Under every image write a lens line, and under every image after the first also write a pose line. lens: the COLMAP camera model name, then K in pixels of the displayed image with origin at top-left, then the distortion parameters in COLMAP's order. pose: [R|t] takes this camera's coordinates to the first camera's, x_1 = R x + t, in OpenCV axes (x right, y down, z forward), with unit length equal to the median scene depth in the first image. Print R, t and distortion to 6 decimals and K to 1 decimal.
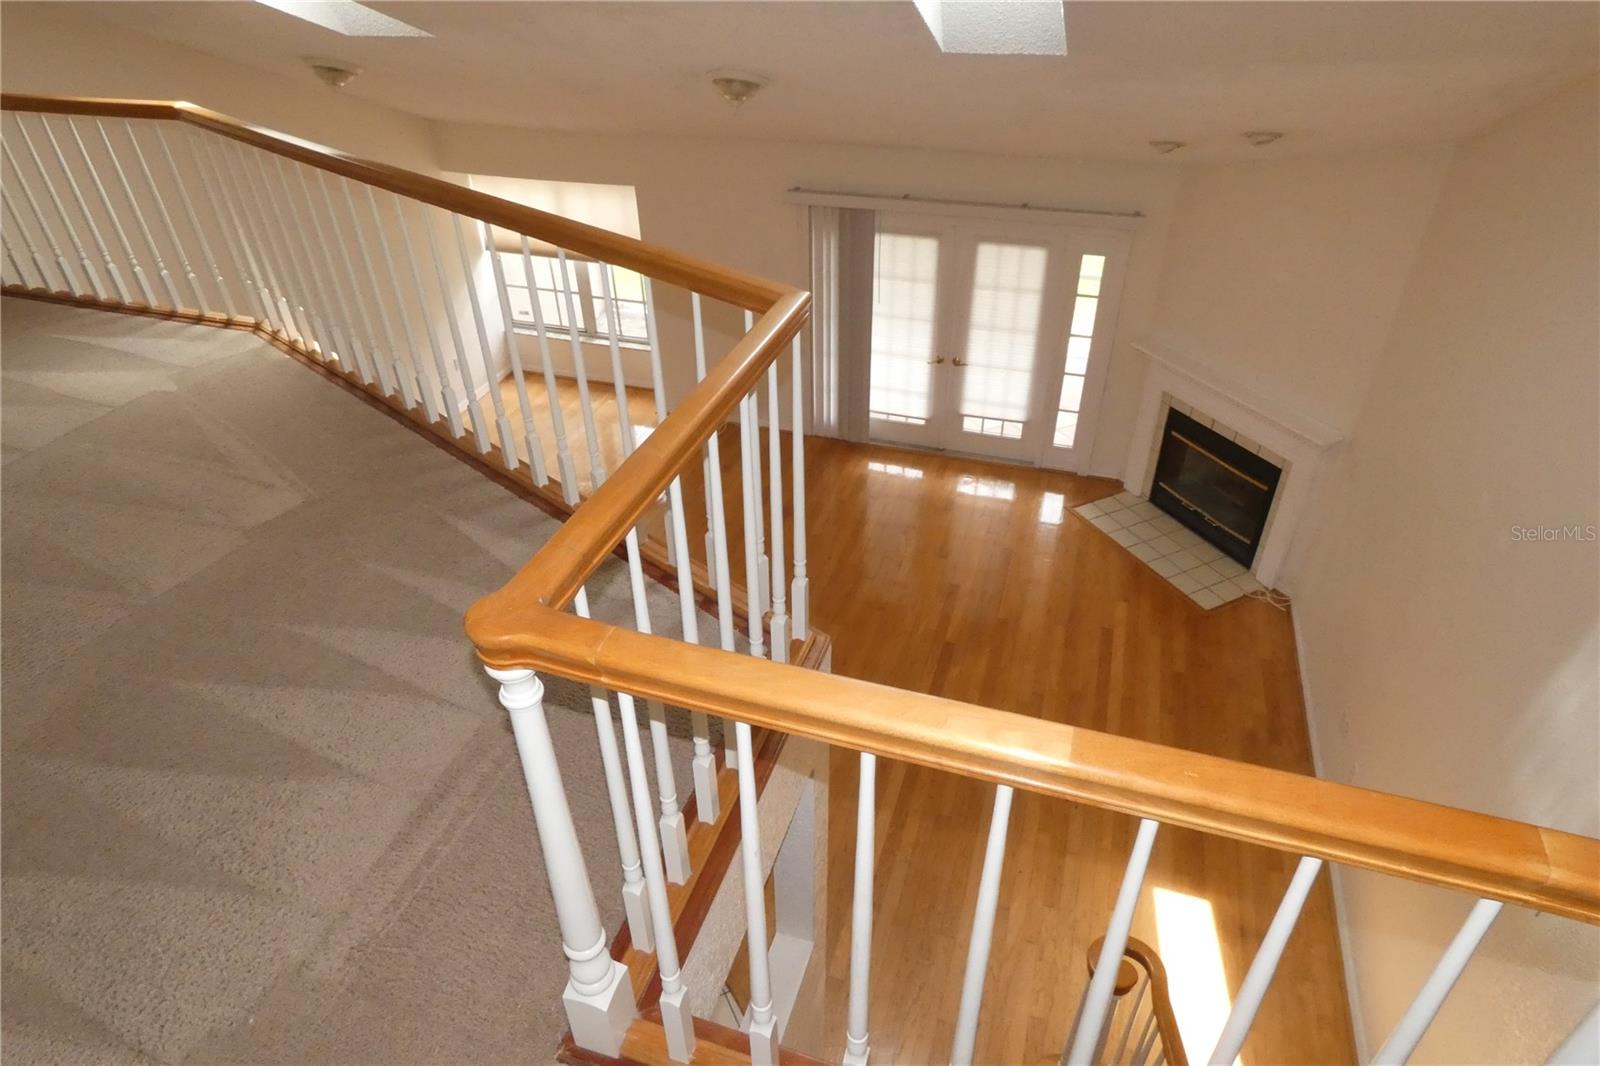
lens RADIAL K [[934.6, 0, 800.0], [0, 934.6, 533.0], [0, 0, 1]] dist [-0.020455, -0.000460]
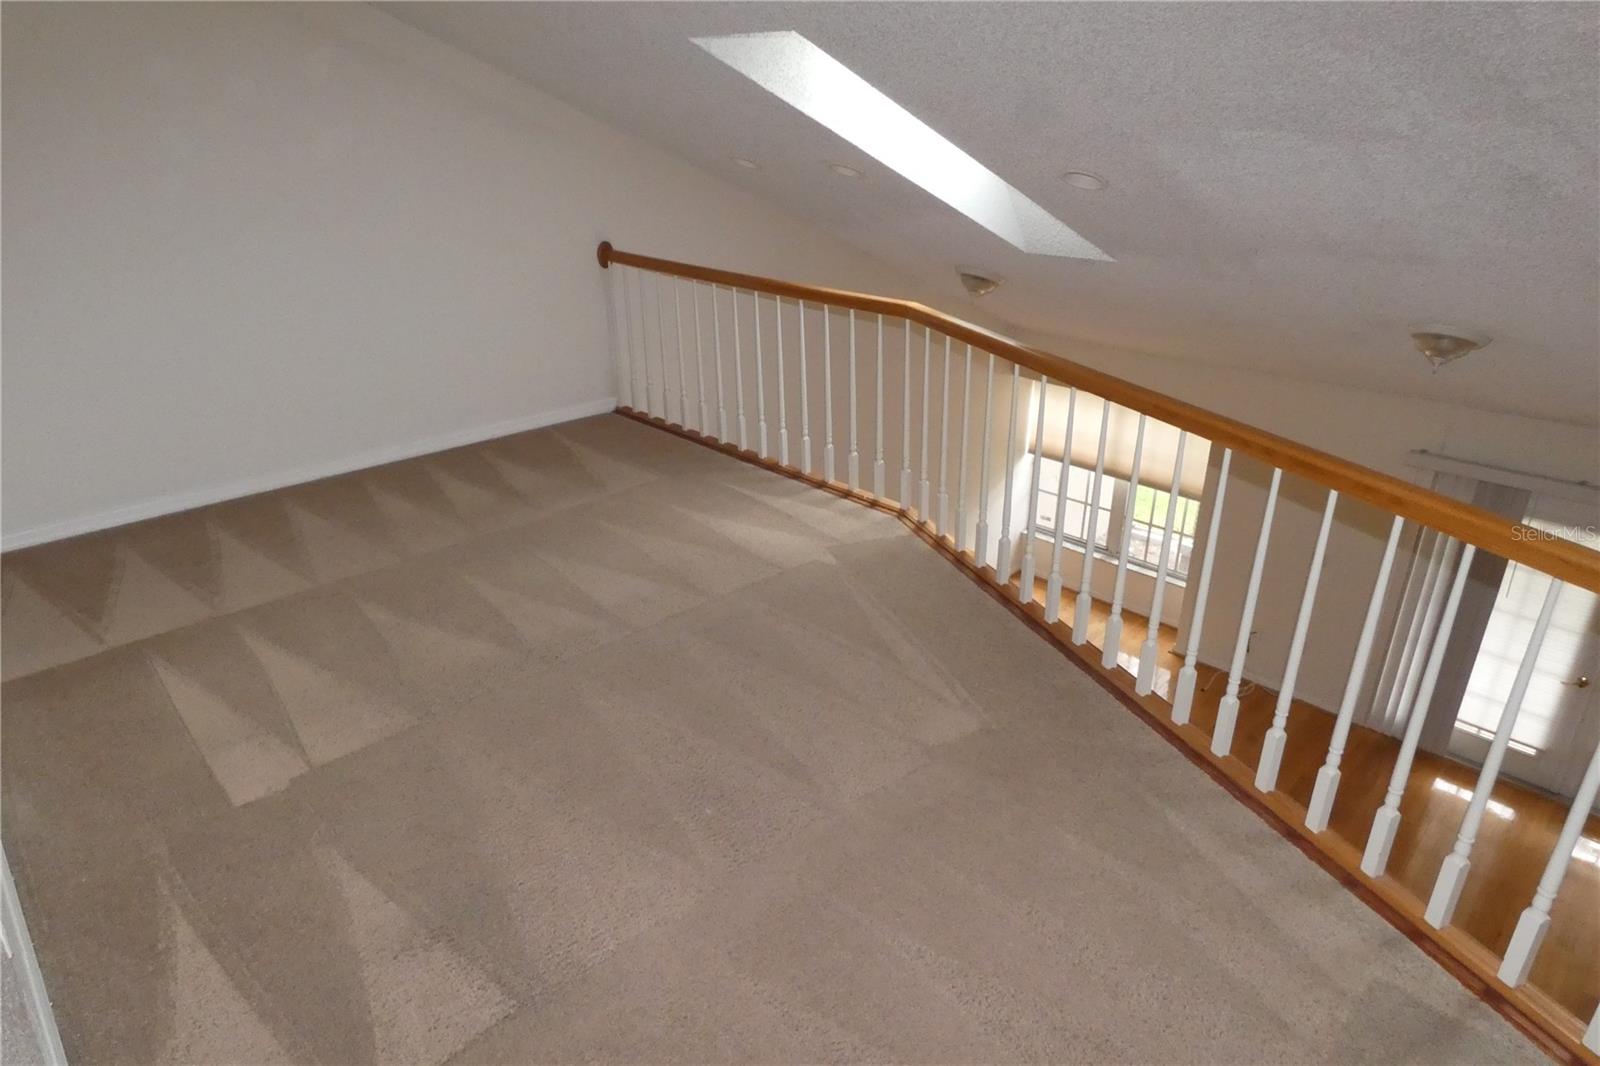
lens RADIAL K [[946.3, 0, 818.6], [0, 946.3, 543.8], [0, 0, 1]] dist [0.001901, -0.001200]
pose [[0.892881, 0.201032, -0.402927, -0.132258], [-0.274509, 0.952319, -0.133169, -0.015323], [0.356944, 0.229512, 0.905492, 0.022193]]
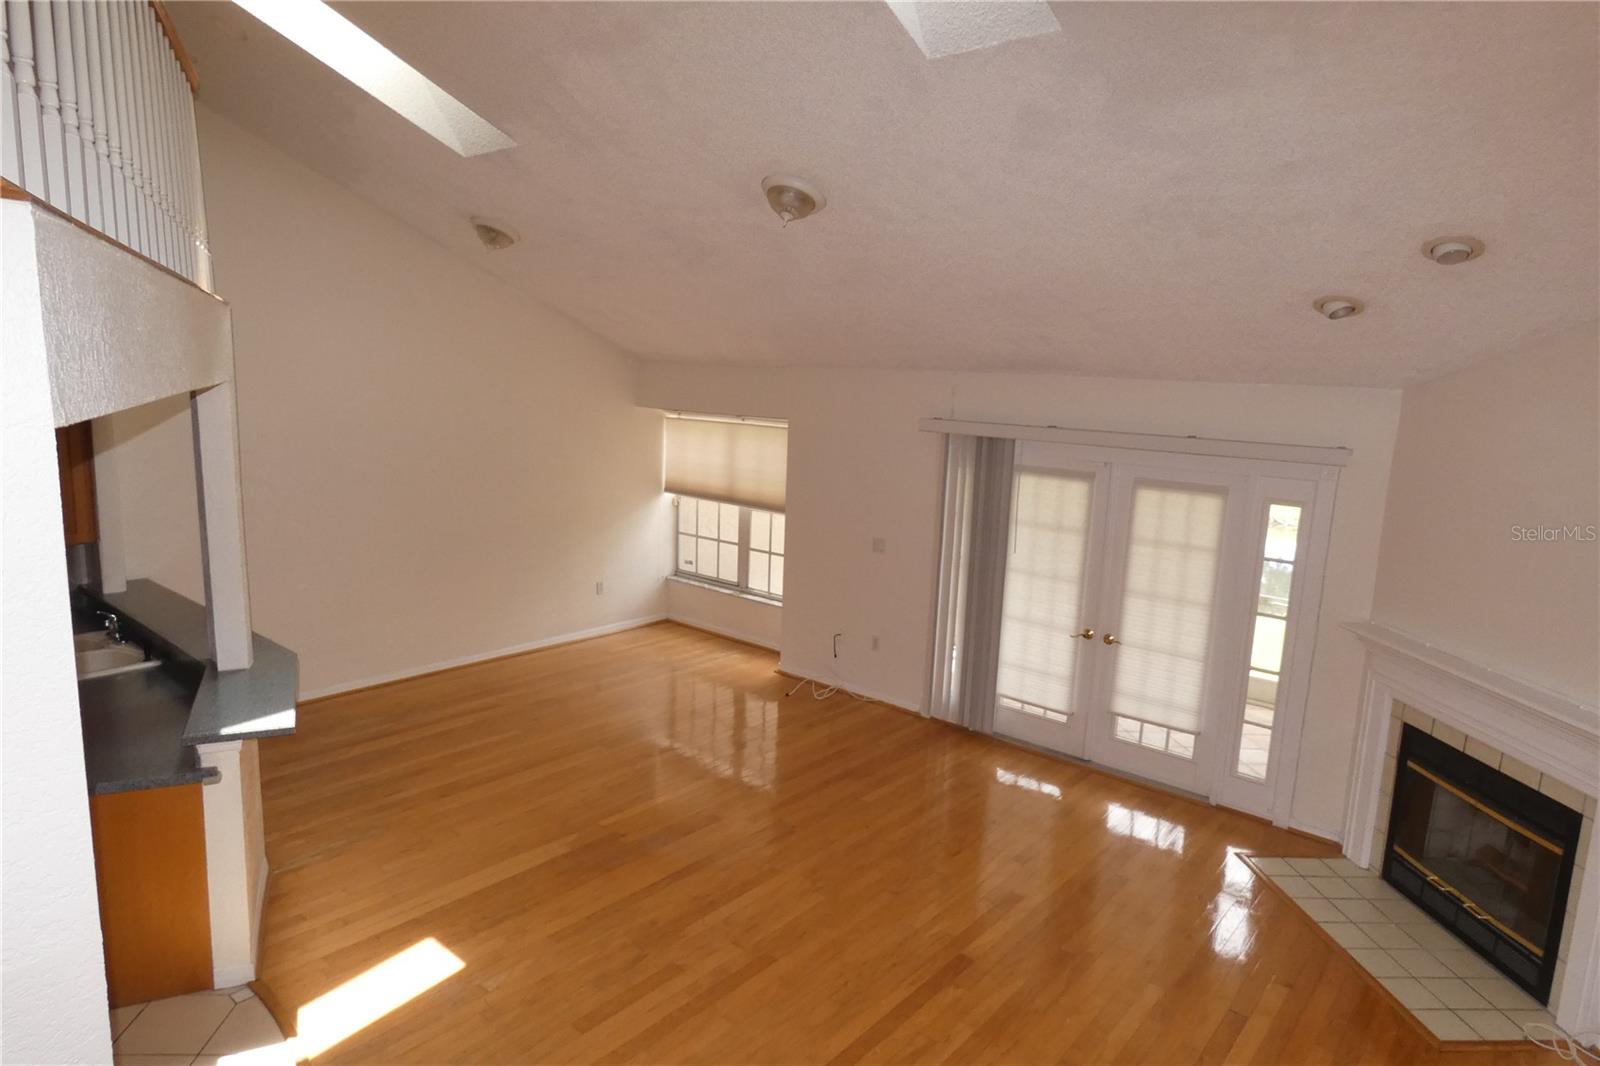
lens RADIAL K [[946.3, 0, 818.6], [0, 946.3, 543.8], [0, 0, 1]] dist [0.001901, -0.001200]
pose [[0.928027, 0.118180, -0.353270, 0.224572], [-0.261380, 0.882282, -0.391483, 0.125218], [0.265419, 0.455644, 0.849671, 0.239352]]
